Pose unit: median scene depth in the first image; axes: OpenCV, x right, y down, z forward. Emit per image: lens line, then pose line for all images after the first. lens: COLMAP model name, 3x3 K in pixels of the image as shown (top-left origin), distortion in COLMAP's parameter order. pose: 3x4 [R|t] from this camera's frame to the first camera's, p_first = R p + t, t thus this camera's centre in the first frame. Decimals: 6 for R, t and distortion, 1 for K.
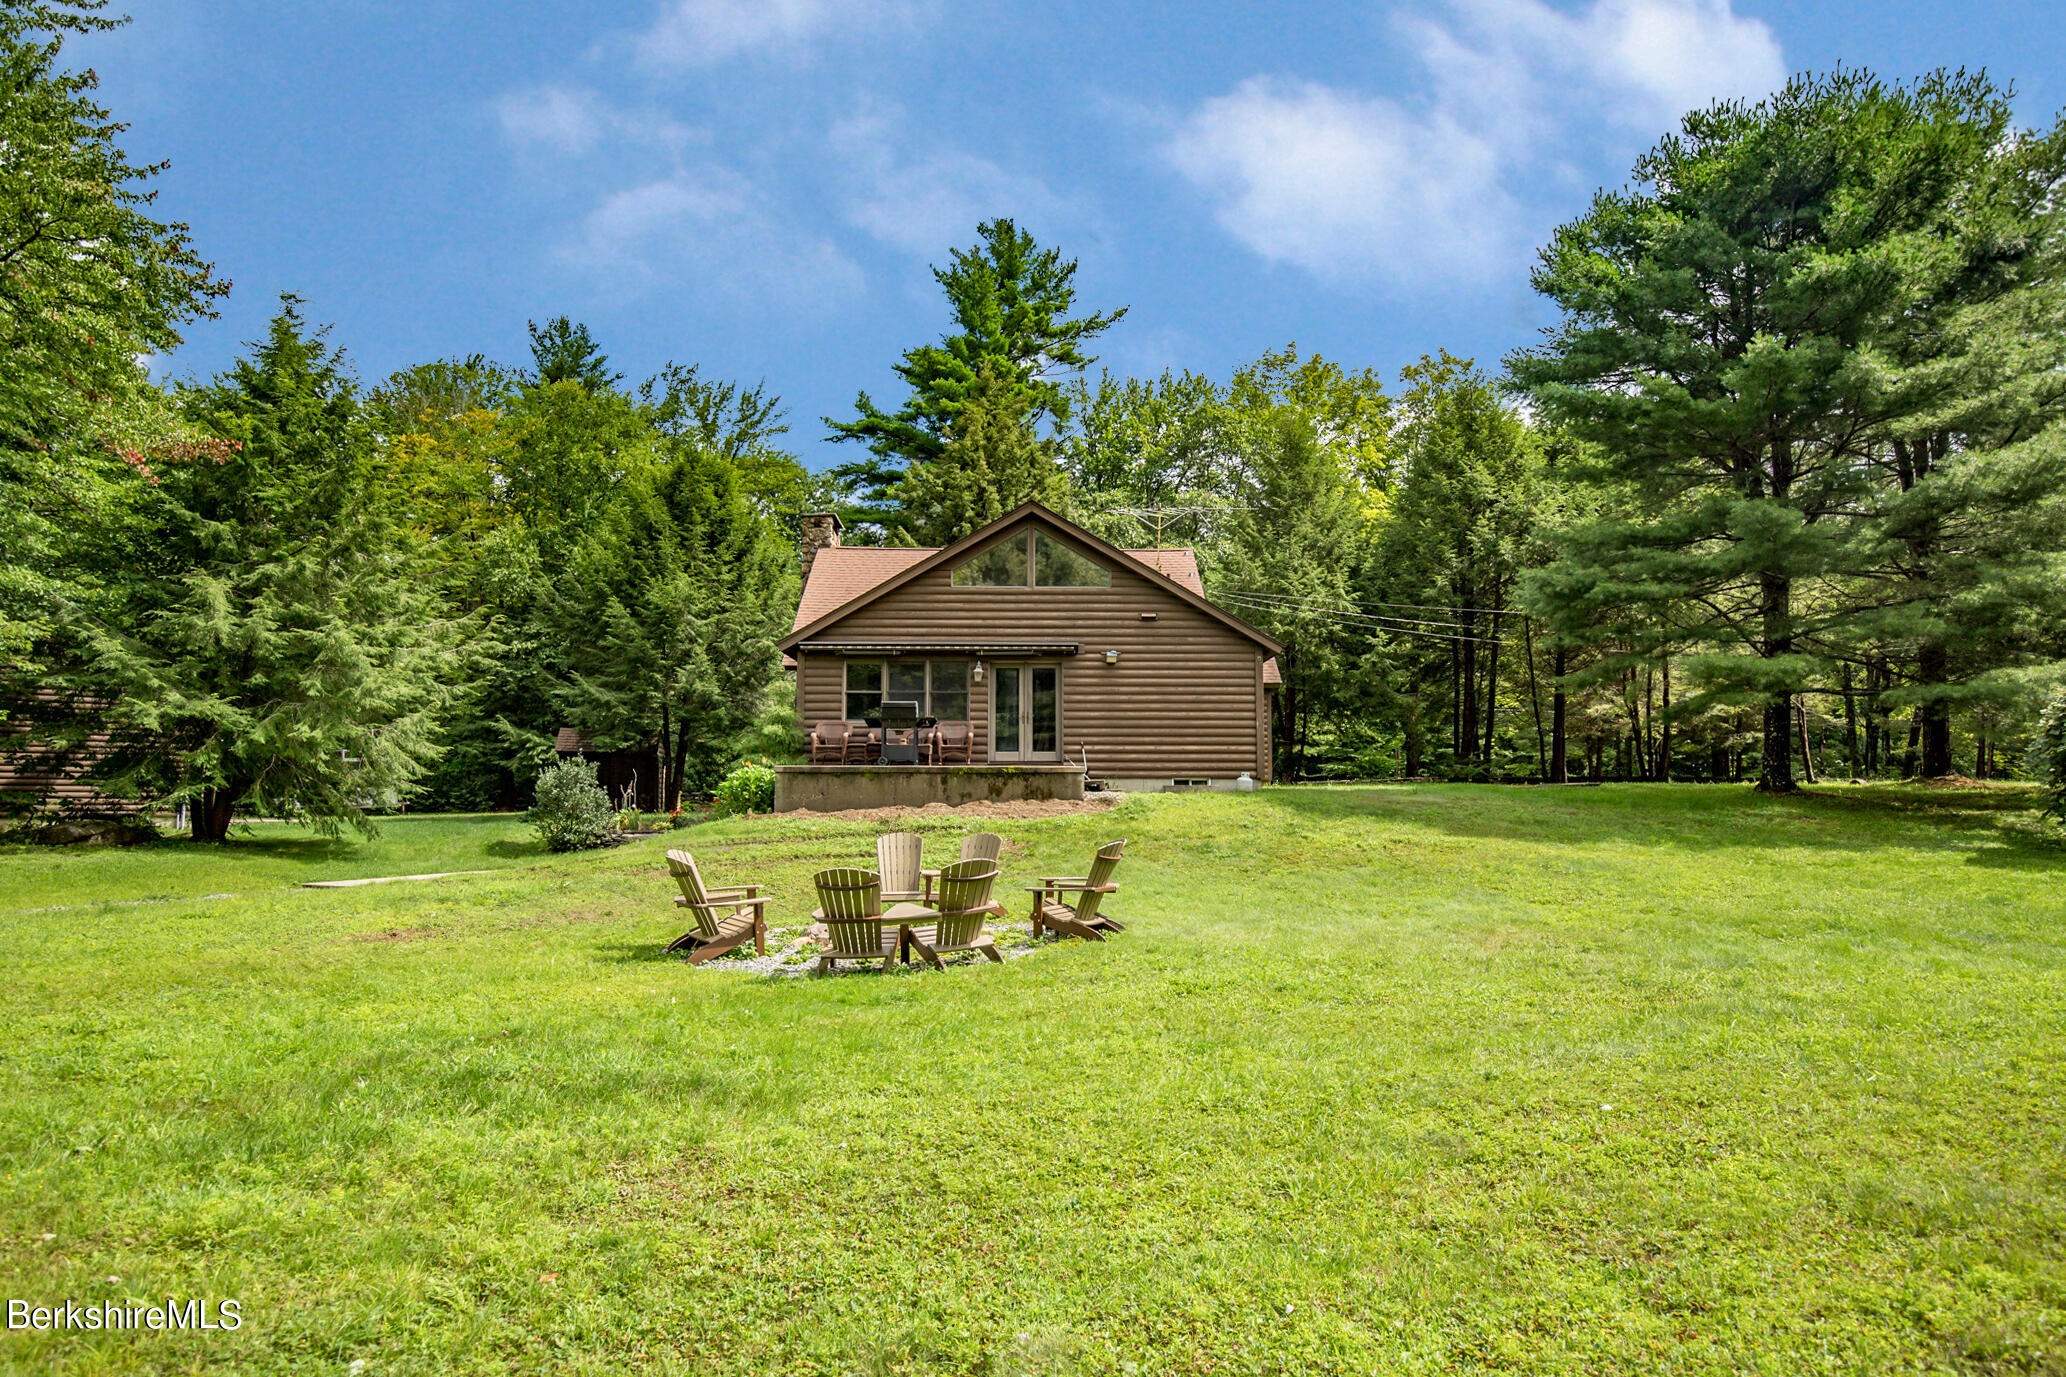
lens RADIAL K [[1128.5, 0, 1069.5], [0, 1128.5, 711.5], [0, 0, 1]] dist [-0.001036, -0.001443]
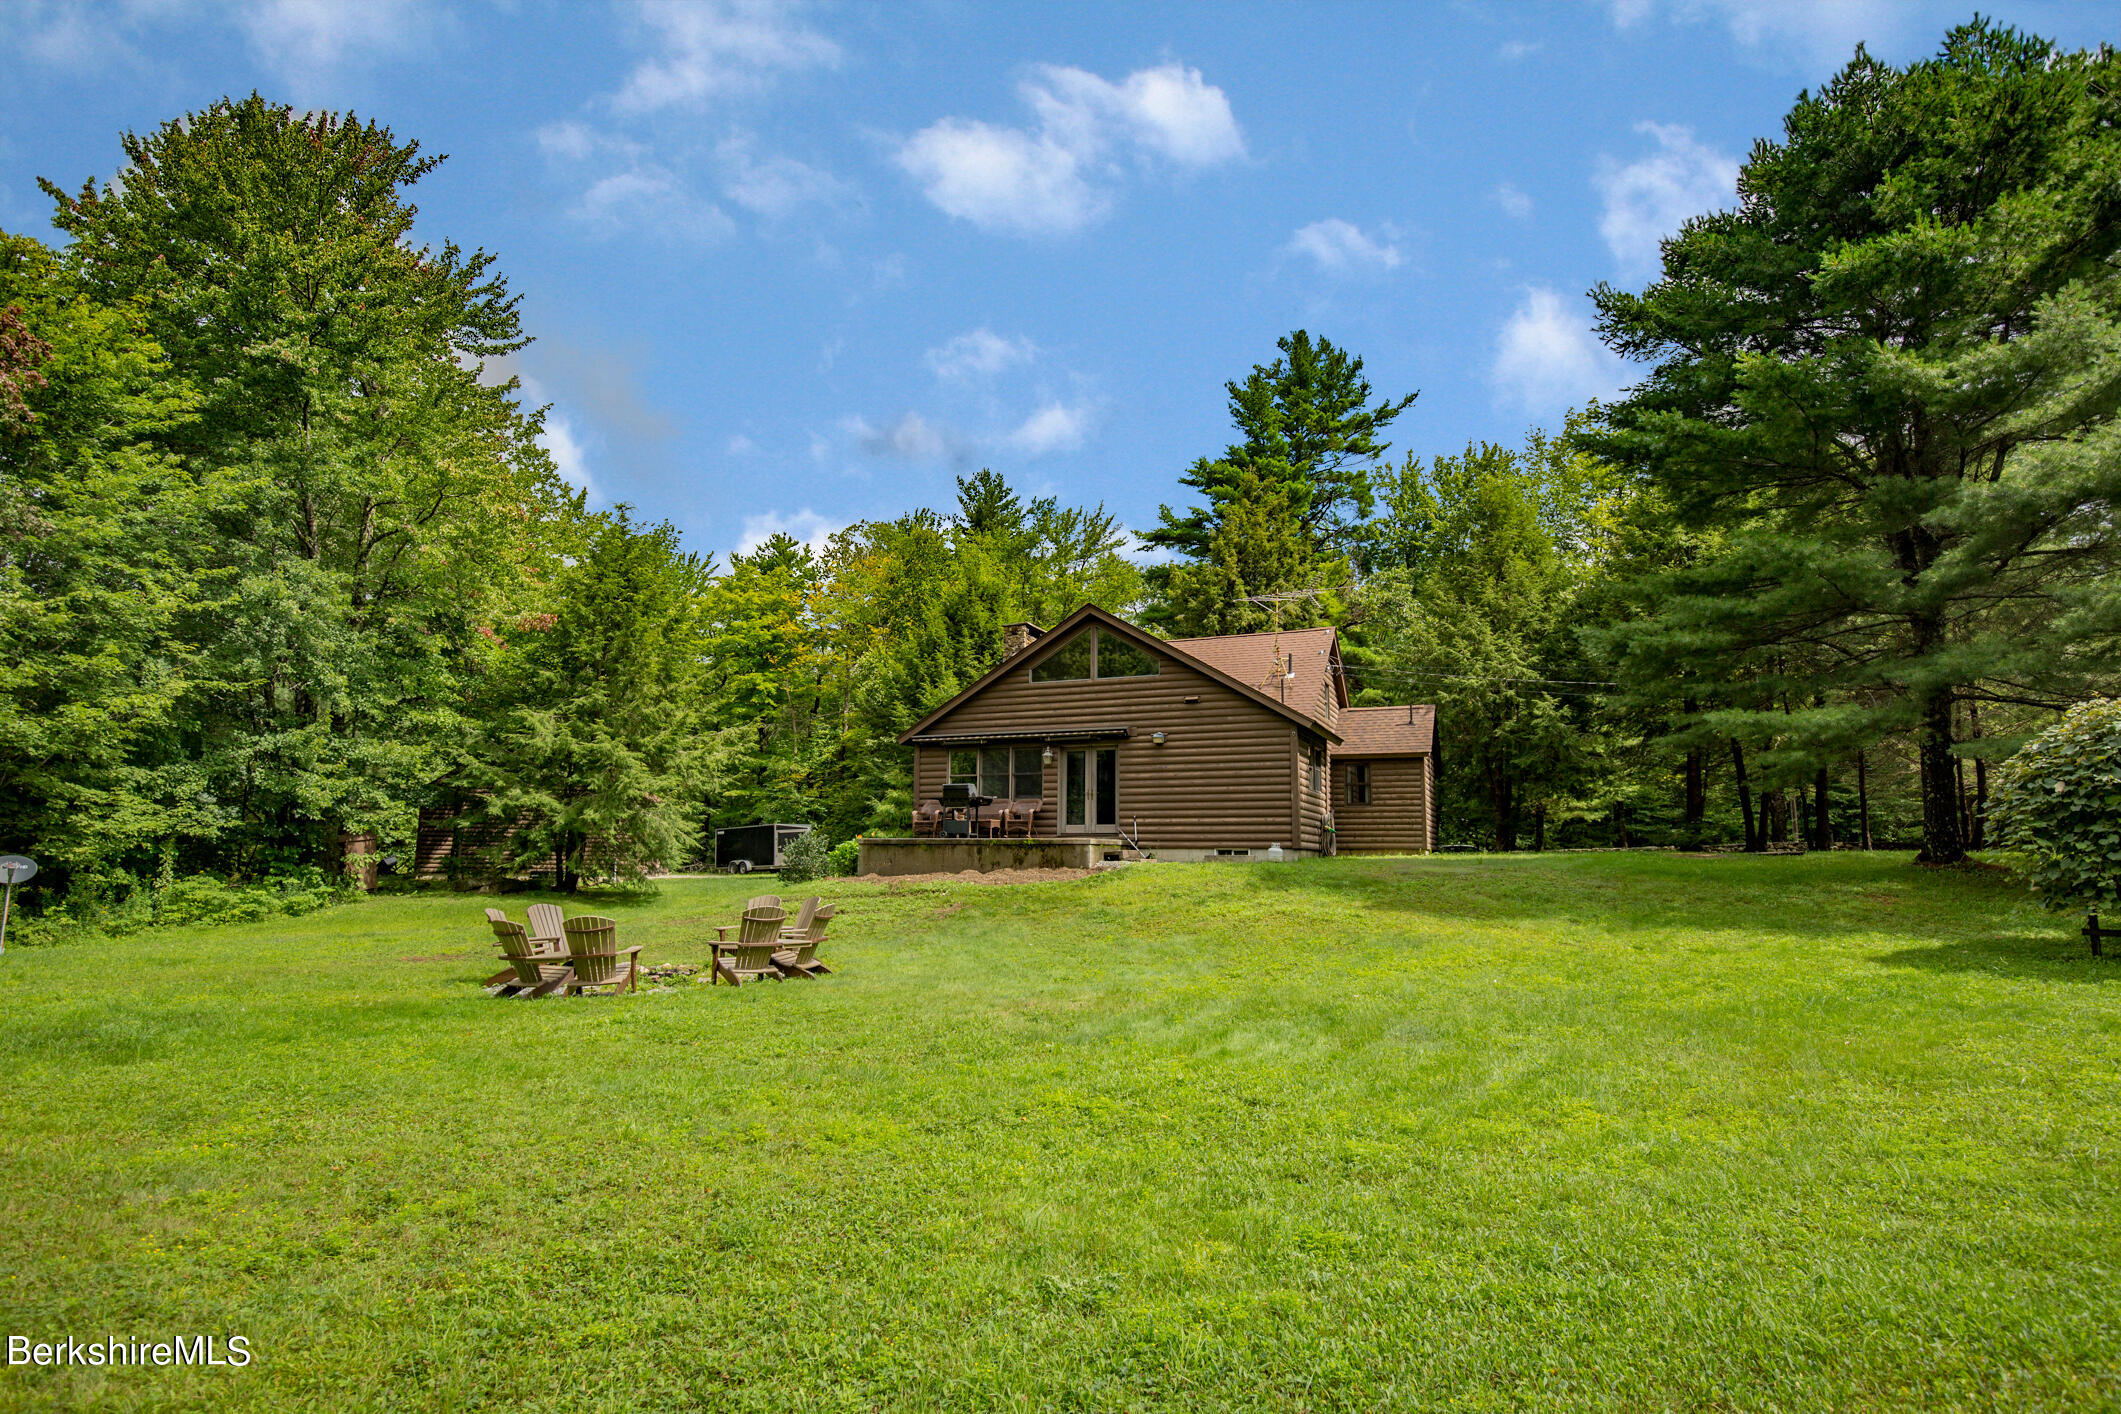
lens RADIAL K [[1066.1, 0, 1138.1], [0, 1066.1, 705.2], [0, 0, 1]] dist [-0.002903, 0.000024]
pose [[0.922922, -0.051310, -0.381551, 0.417108], [0.023389, 0.996721, -0.077461, 0.000193], [0.384275, 0.062567, 0.921096, 0.031690]]
